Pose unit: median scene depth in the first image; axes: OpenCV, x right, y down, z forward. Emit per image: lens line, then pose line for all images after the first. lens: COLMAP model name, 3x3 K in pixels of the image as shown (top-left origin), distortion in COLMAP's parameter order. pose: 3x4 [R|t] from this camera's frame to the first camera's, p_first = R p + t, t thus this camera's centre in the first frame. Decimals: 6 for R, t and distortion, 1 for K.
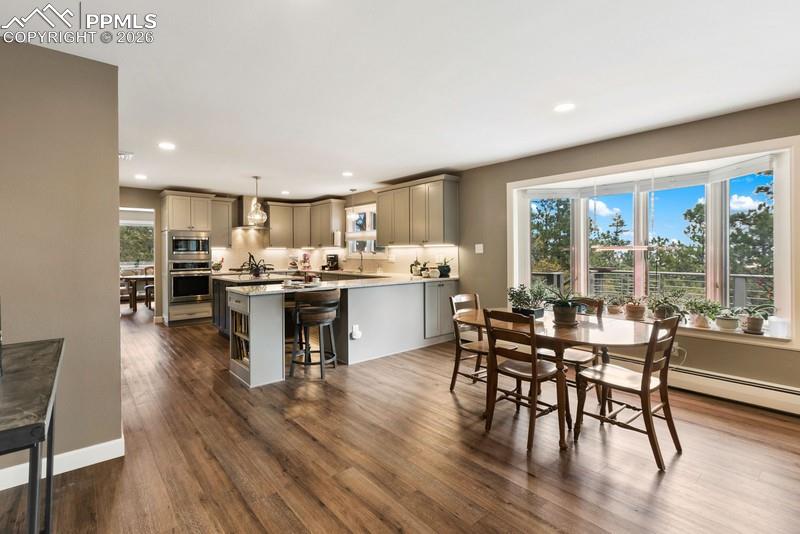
lens RADIAL K [[370.6, 0, 386.3], [0, 370.6, 259.1], [0, 0, 1]] dist [0.004558, 0.000967]
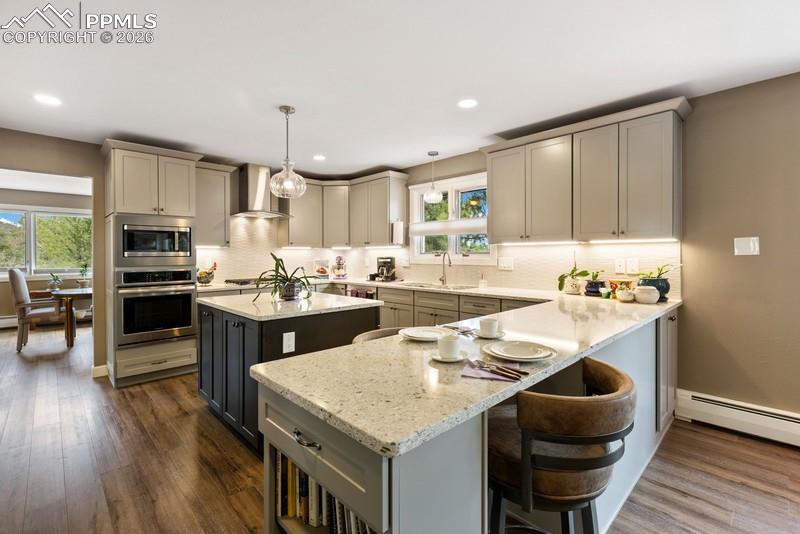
lens RADIAL K [[370.6, 0, 406.4], [0, 370.6, 262.1], [0, 0, 1]] dist [0.004558, 0.000967]
pose [[0.996850, -0.000043, 0.079311, -0.178840], [-0.000046, 0.999999, 0.001117, -0.005206], [-0.079311, -0.001117, 0.996849, 0.373393]]
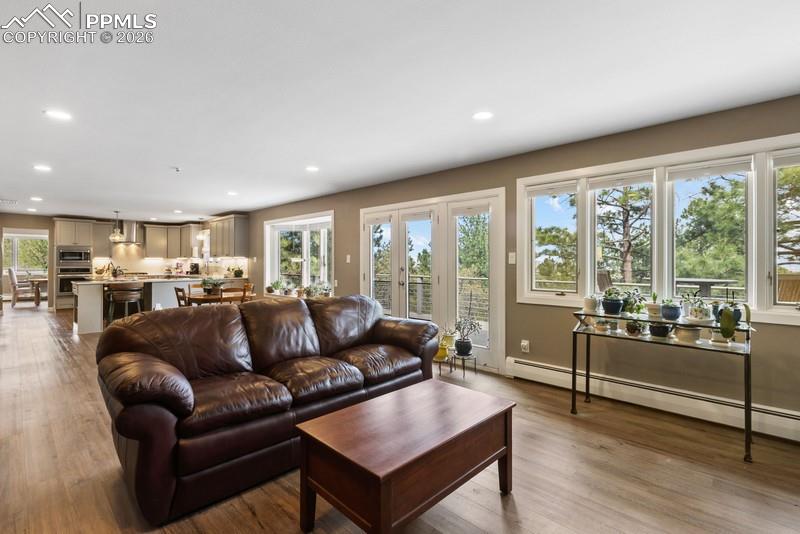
lens RADIAL K [[370.6, 0, 392.4], [0, 370.6, 262.7], [0, 0, 1]] dist [0.004558, 0.000967]
pose [[0.994443, 0.004350, 0.105190, 0.490702], [-0.002479, 0.999837, -0.017911, 0.009552], [-0.105251, 0.017551, 0.994291, -0.501173]]
